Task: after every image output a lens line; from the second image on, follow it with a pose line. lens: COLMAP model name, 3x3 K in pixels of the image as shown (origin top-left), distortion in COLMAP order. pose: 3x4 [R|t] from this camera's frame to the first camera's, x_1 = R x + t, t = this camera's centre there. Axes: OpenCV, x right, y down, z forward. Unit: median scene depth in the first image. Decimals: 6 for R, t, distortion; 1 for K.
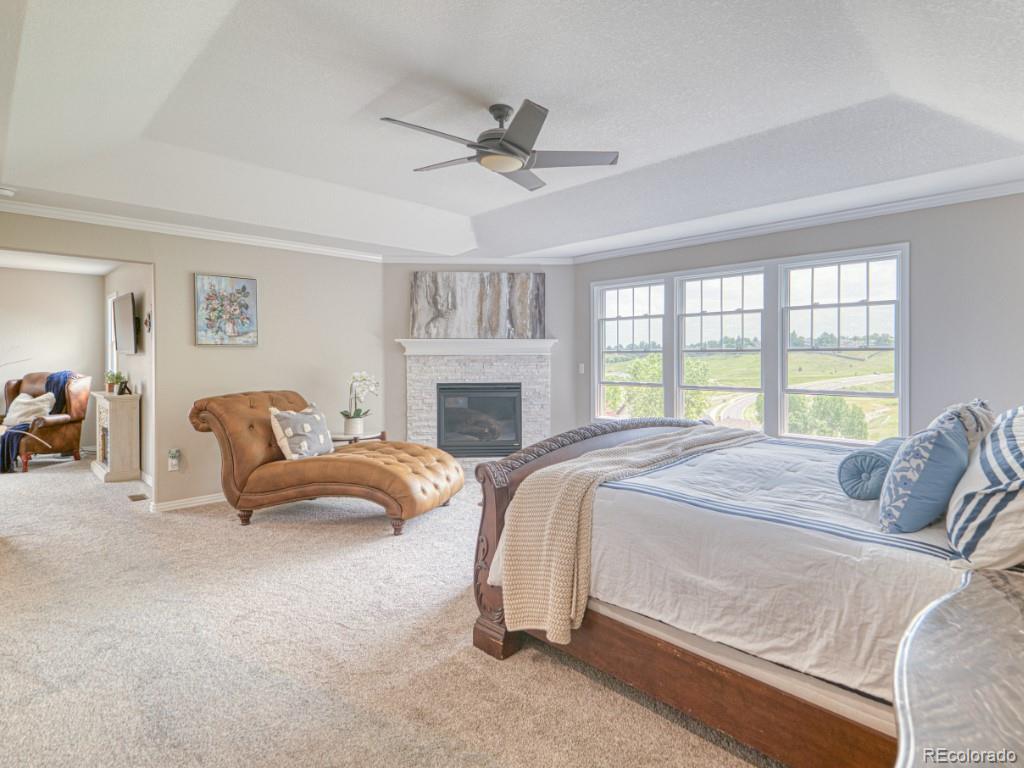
lens RADIAL K [[540.4, 0, 512.0], [0, 540.4, 361.9], [0, 0, 1]] dist [-0.000003, -0.000086]
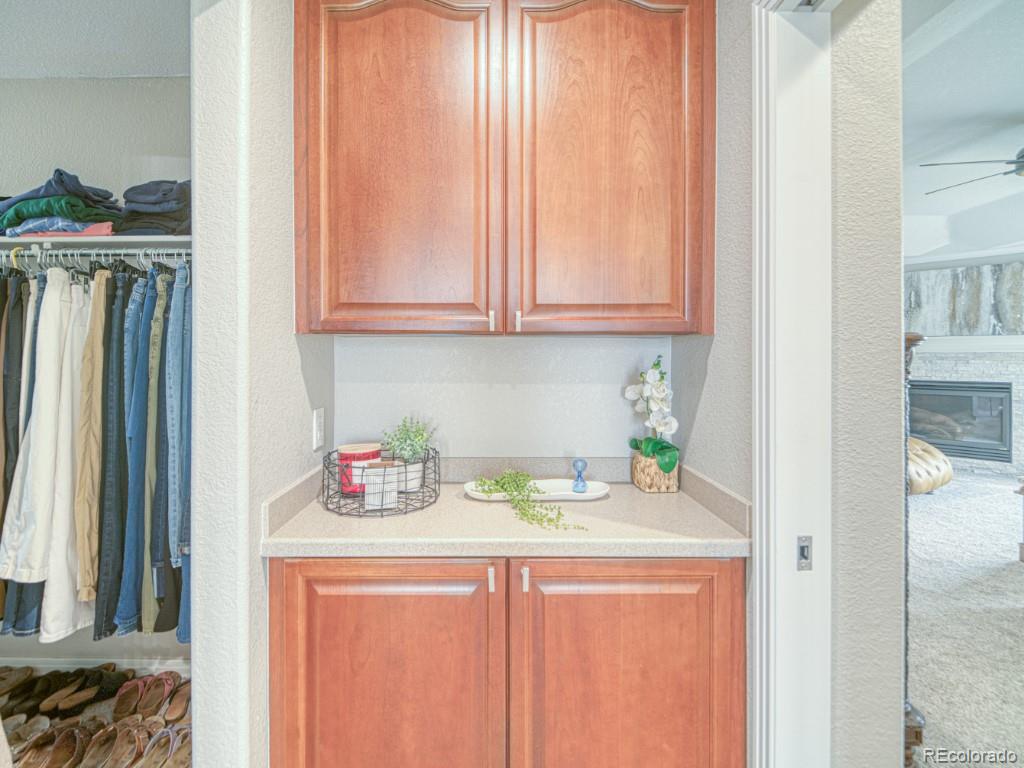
lens RADIAL K [[455.1, 0, 512.3], [0, 455.1, 354.5], [0, 0, 1]] dist [-0.001861, -0.000399]
pose [[0.725798, 0.000455, -0.687907, -0.071411], [-0.006427, 0.999961, -0.006120, 0.001186], [0.687877, 0.008863, 0.725773, -0.147793]]
